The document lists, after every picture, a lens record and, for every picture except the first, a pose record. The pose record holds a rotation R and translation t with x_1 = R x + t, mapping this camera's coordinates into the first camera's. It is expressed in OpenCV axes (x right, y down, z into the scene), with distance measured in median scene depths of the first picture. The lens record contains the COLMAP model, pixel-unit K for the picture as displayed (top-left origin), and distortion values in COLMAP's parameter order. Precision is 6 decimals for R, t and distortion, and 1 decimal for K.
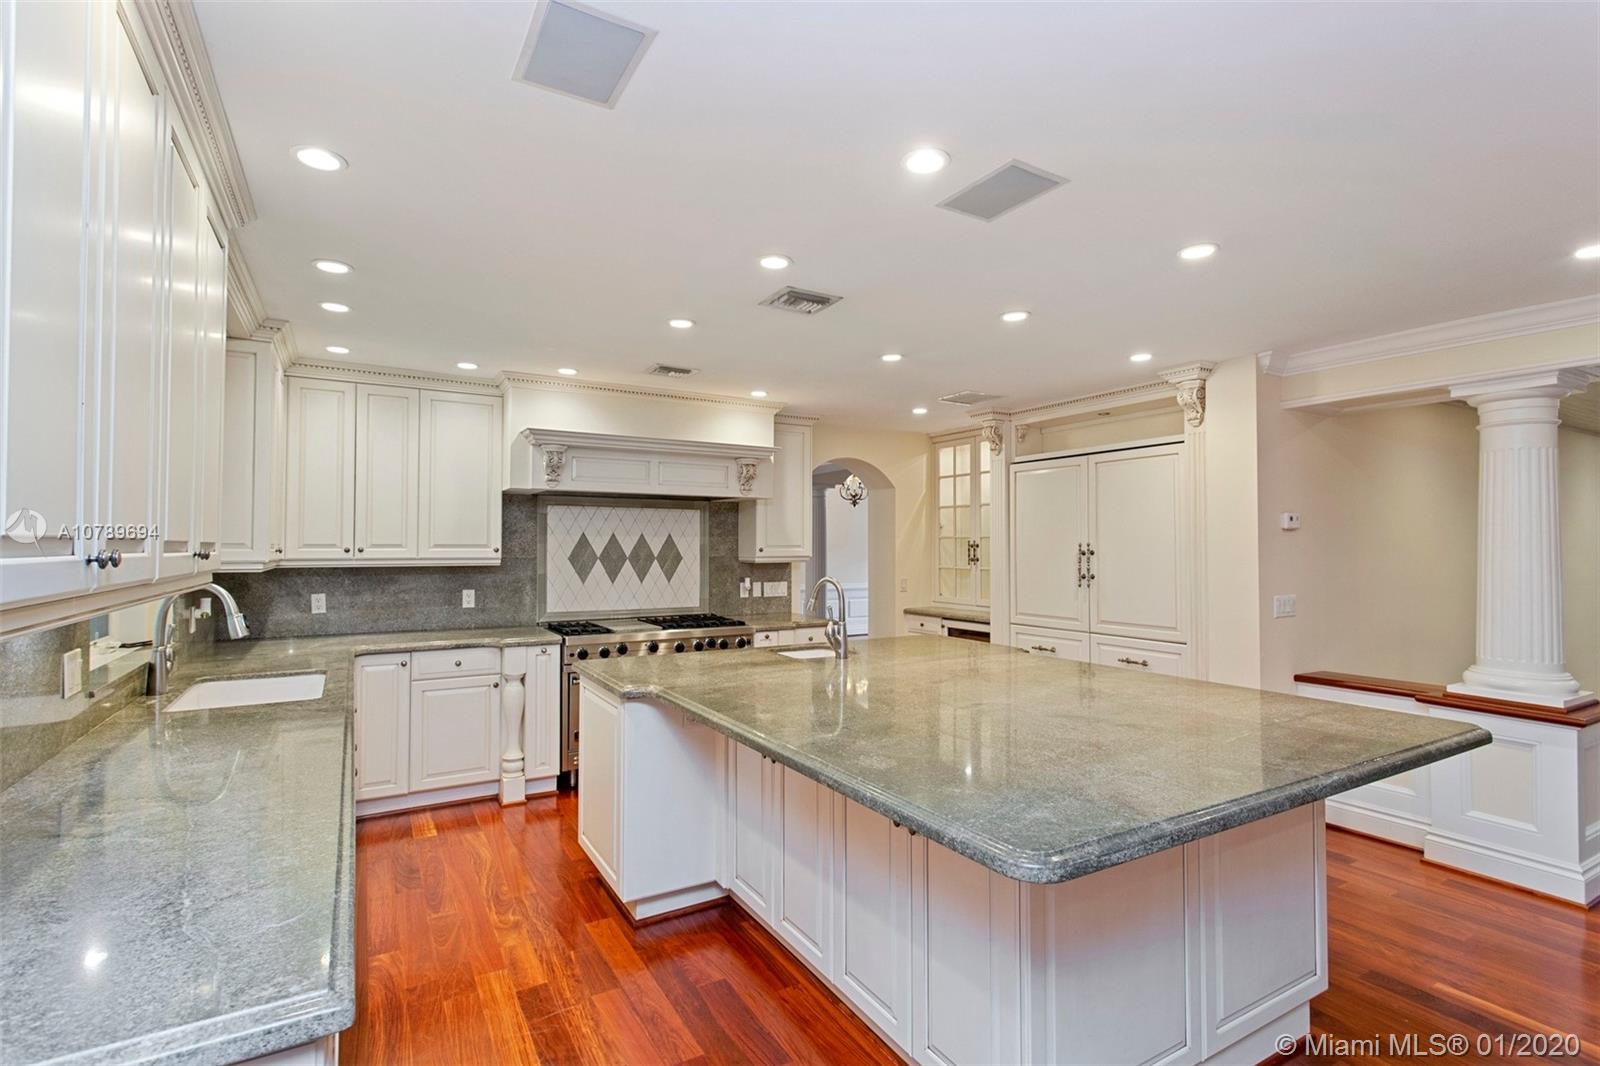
lens RADIAL K [[768.5, 0, 785.0], [0, 768.5, 530.1], [0, 0, 1]] dist [-0.000120, 0.002325]
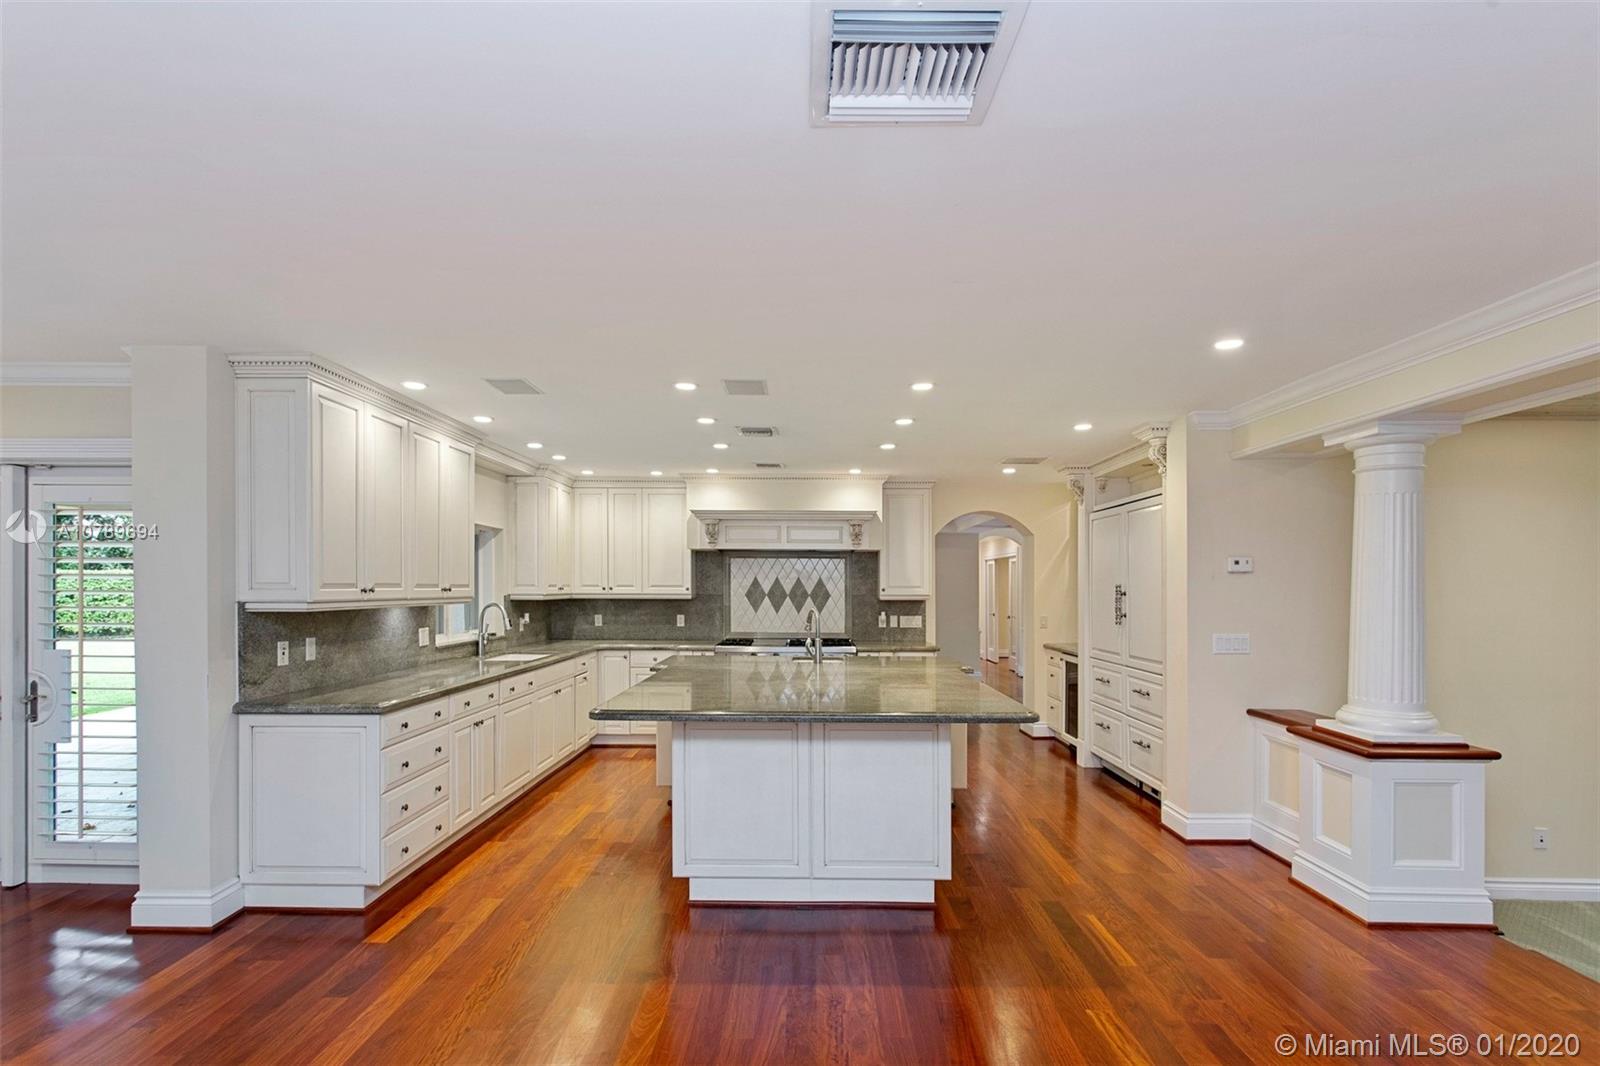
lens RADIAL K [[768.5, 0, 794.7], [0, 768.5, 595.5], [0, 0, 1]] dist [-0.000120, 0.002325]
pose [[0.855978, 0.009183, -0.516931, 0.531902], [0.007782, 0.999500, 0.030643, -0.005417], [0.516954, -0.030252, 0.855479, -0.179264]]
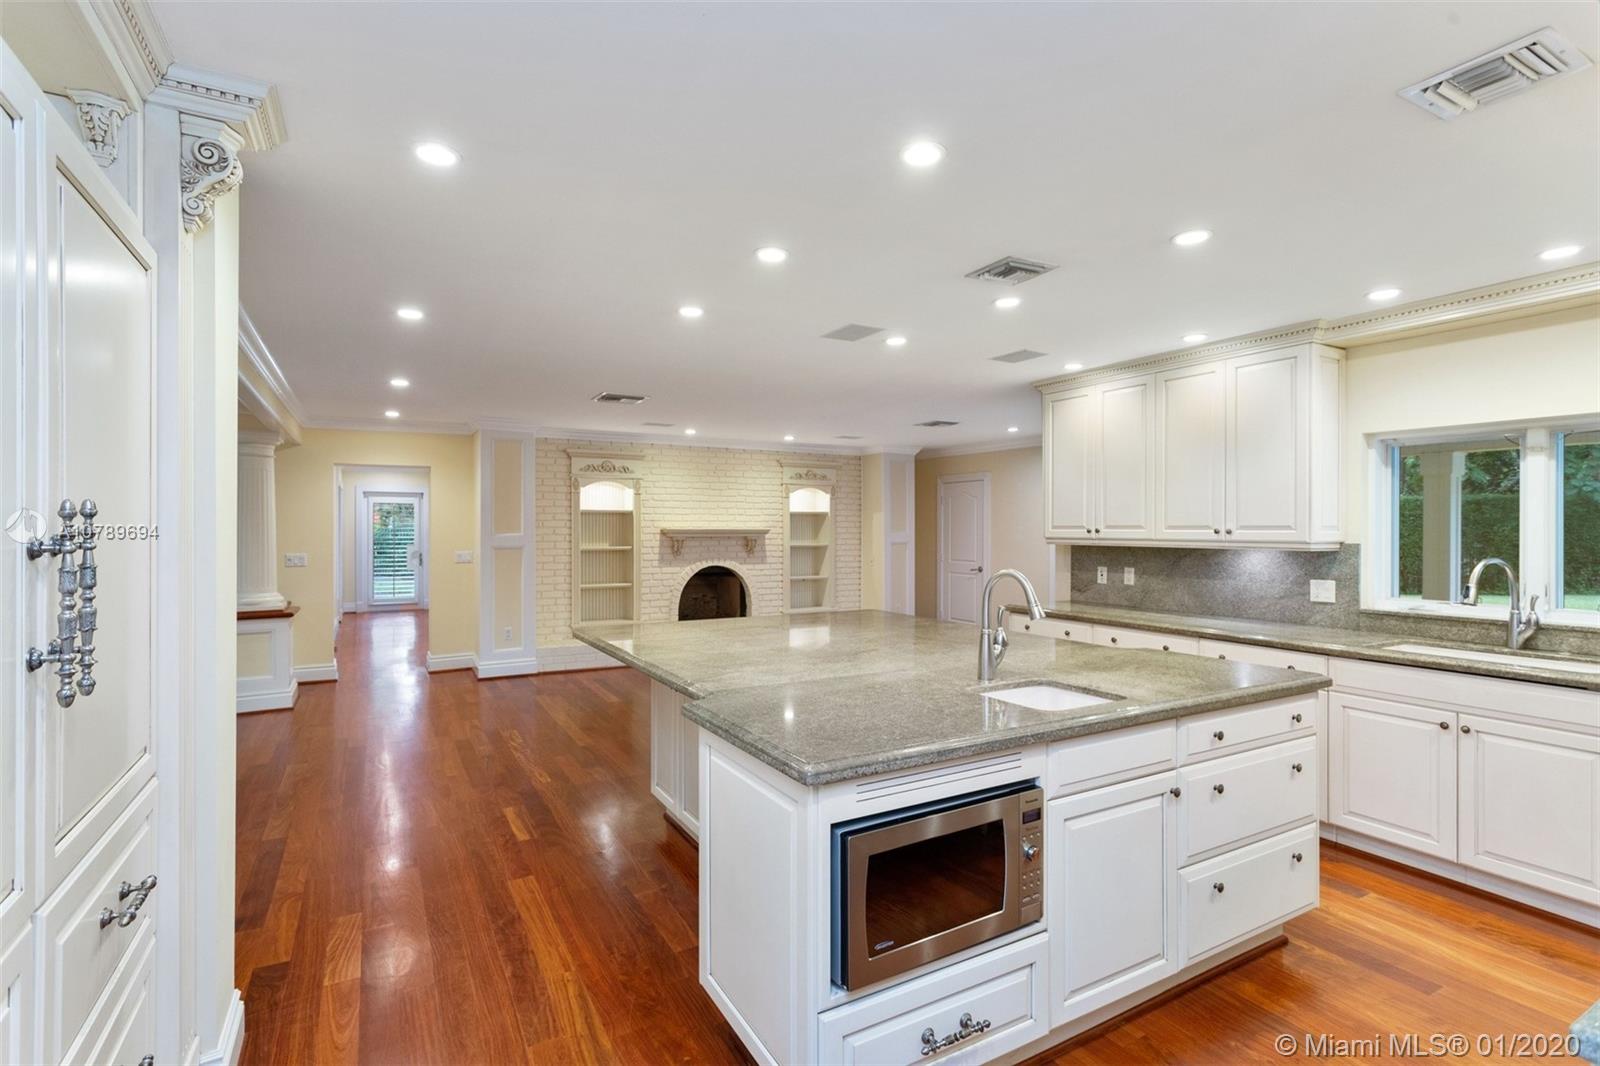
lens RADIAL K [[768.5, 0, 807.0], [0, 768.5, 529.7], [0, 0, 1]] dist [-0.000120, 0.002325]
pose [[-0.999989, -0.001209, -0.004625, 0.165804], [-0.001120, 0.999817, -0.019099, 0.025211], [0.004647, -0.019093, -0.999807, 1.157062]]
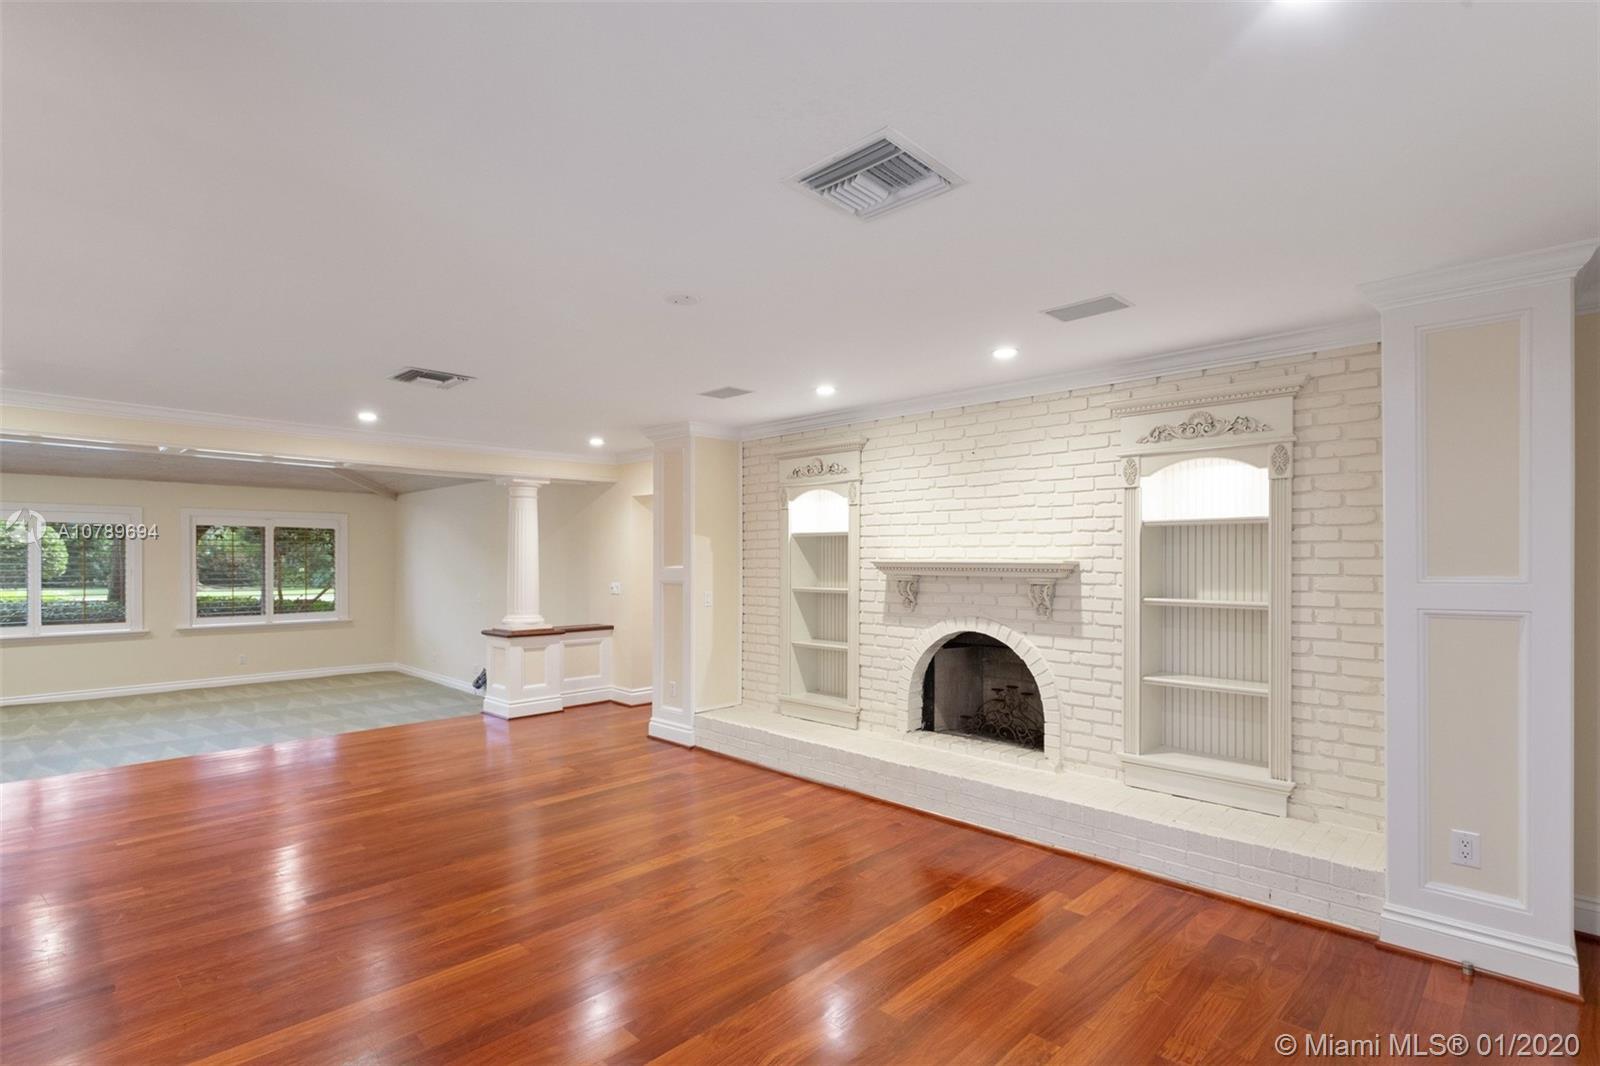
lens RADIAL K [[768.5, 0, 797.7], [0, 768.5, 563.2], [0, 0, 1]] dist [-0.000120, 0.002325]
pose [[-0.264615, -0.007441, 0.964326, -0.433158], [-0.022886, 0.999737, 0.001434, -0.002740], [-0.964083, -0.021690, -0.264715, -0.090960]]
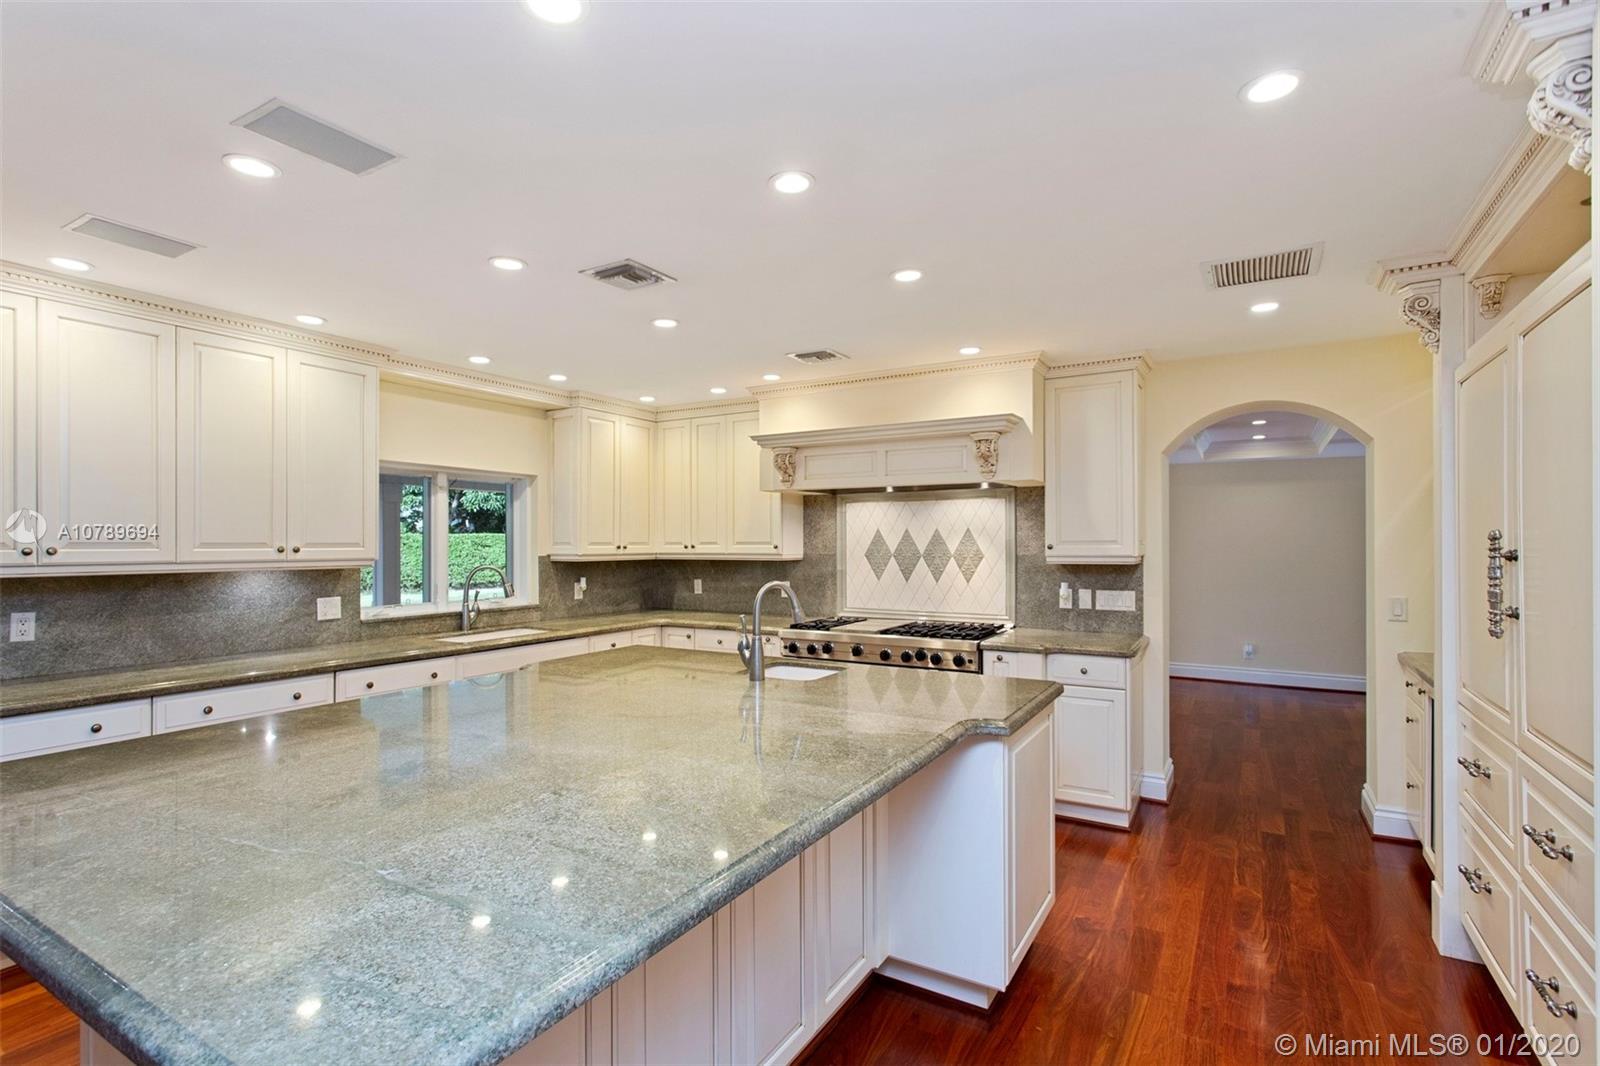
lens RADIAL K [[768.5, 0, 805.6], [0, 768.5, 541.5], [0, 0, 1]] dist [-0.000120, 0.002325]
pose [[0.495400, -0.003687, -0.868657, 0.546043], [0.021922, 0.999726, 0.008259, 0.008826], [0.868388, -0.023134, 0.495345, 0.428417]]
